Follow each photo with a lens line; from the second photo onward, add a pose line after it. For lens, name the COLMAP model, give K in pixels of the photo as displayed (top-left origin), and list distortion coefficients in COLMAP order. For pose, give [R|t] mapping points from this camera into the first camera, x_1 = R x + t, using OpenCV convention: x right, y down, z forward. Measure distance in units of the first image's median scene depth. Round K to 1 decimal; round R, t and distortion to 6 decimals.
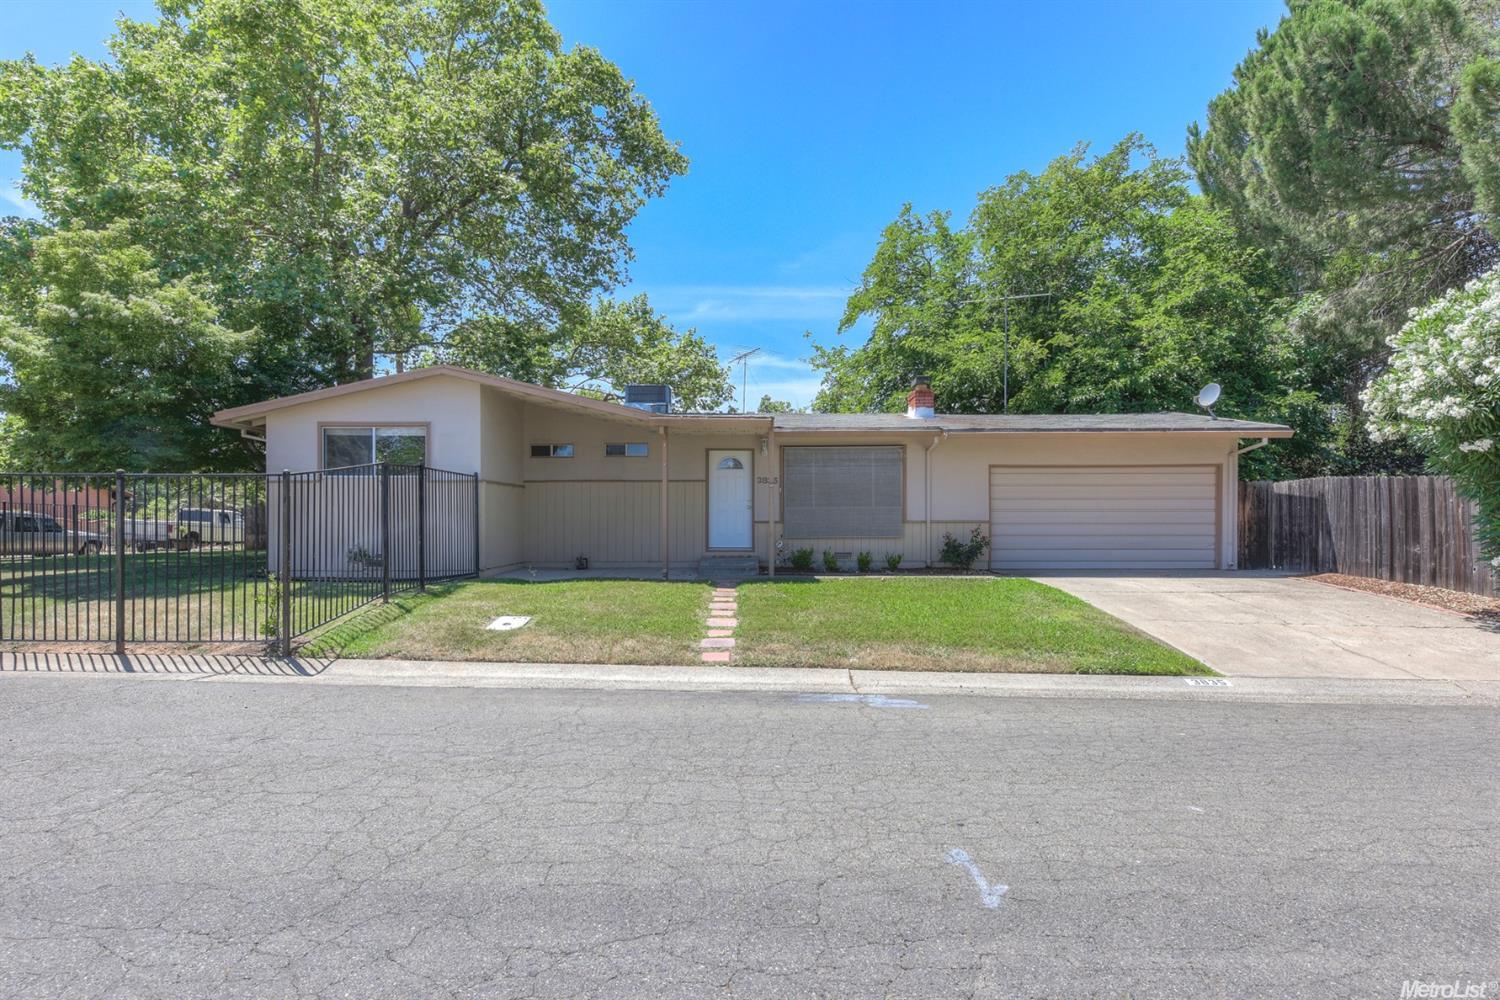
lens RADIAL K [[774.4, 0, 752.0], [0, 774.4, 498.2], [0, 0, 1]] dist [0.013906, -0.000115]
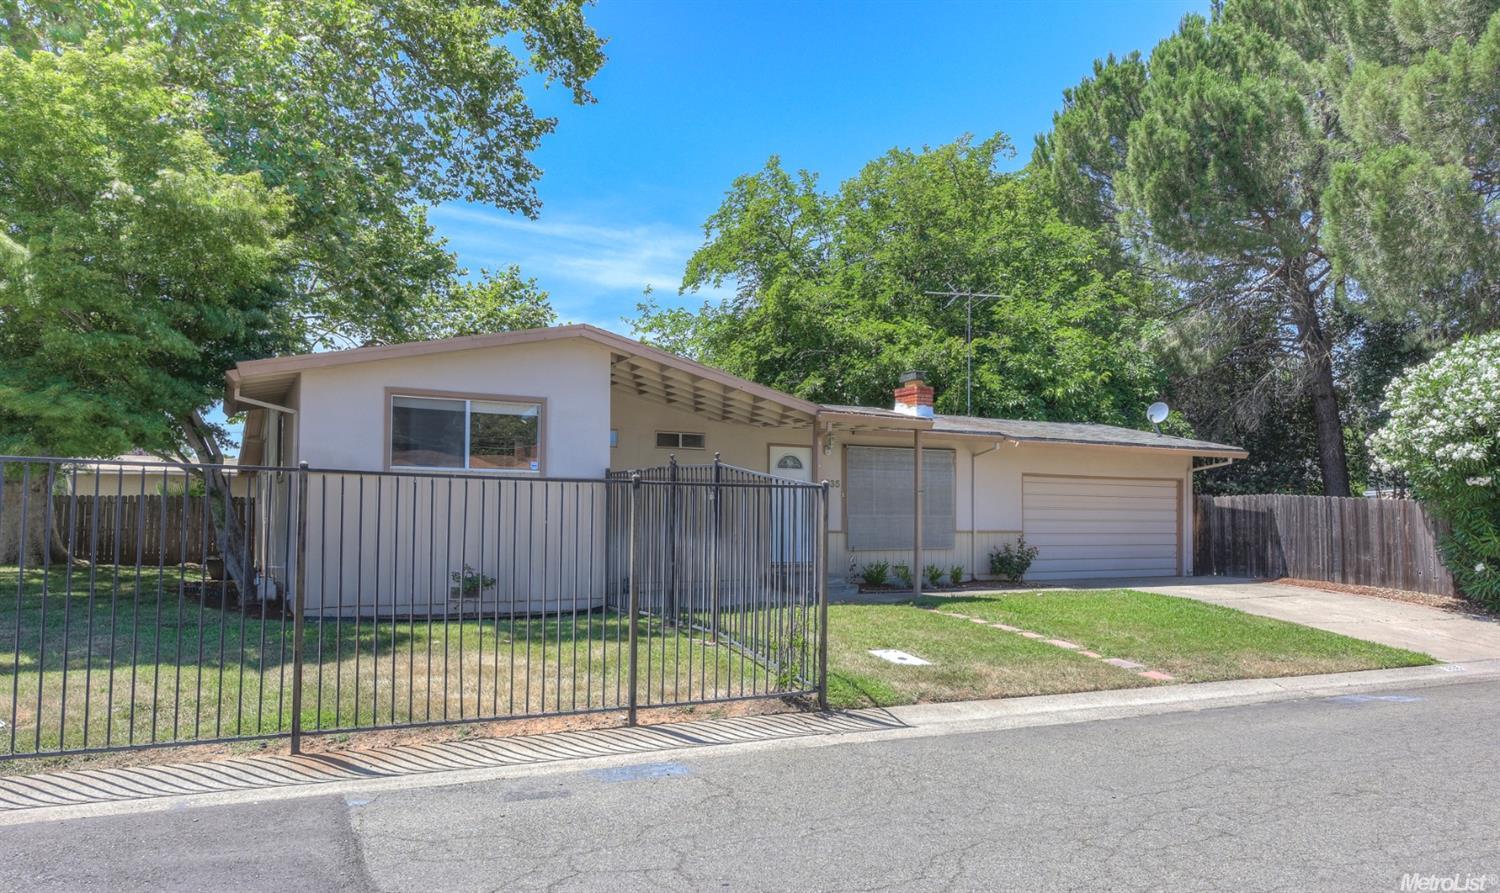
lens RADIAL K [[1024.1, 0, 751.1], [0, 1024.1, 455.8], [0, 0, 1]] dist [0.012984, 0.000328]
pose [[0.868832, 0.037719, 0.493669, -0.630231], [-0.023875, 0.999126, -0.034319, -0.012666], [-0.494532, 0.018031, 0.868973, 0.053613]]
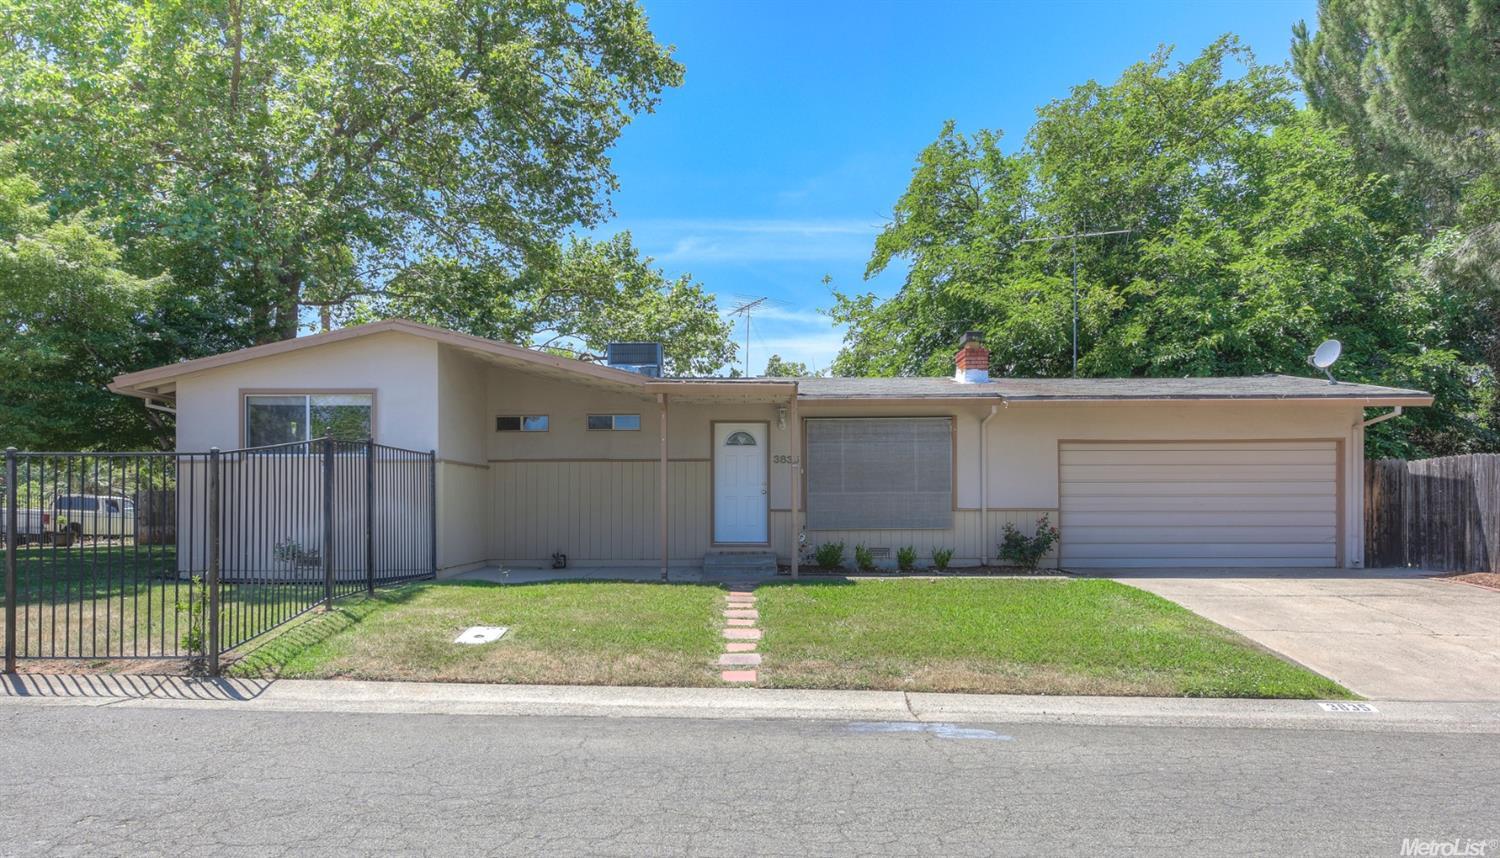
lens RADIAL K [[949.1, 0, 747.6], [0, 949.1, 473.9], [0, 0, 1]] dist [0.012865, -0.000293]
pose [[0.999999, -0.001220, -0.001154, -0.020023], [0.001212, 0.999971, -0.007503, -0.000195], [0.001163, 0.007501, 0.999971, 0.000790]]
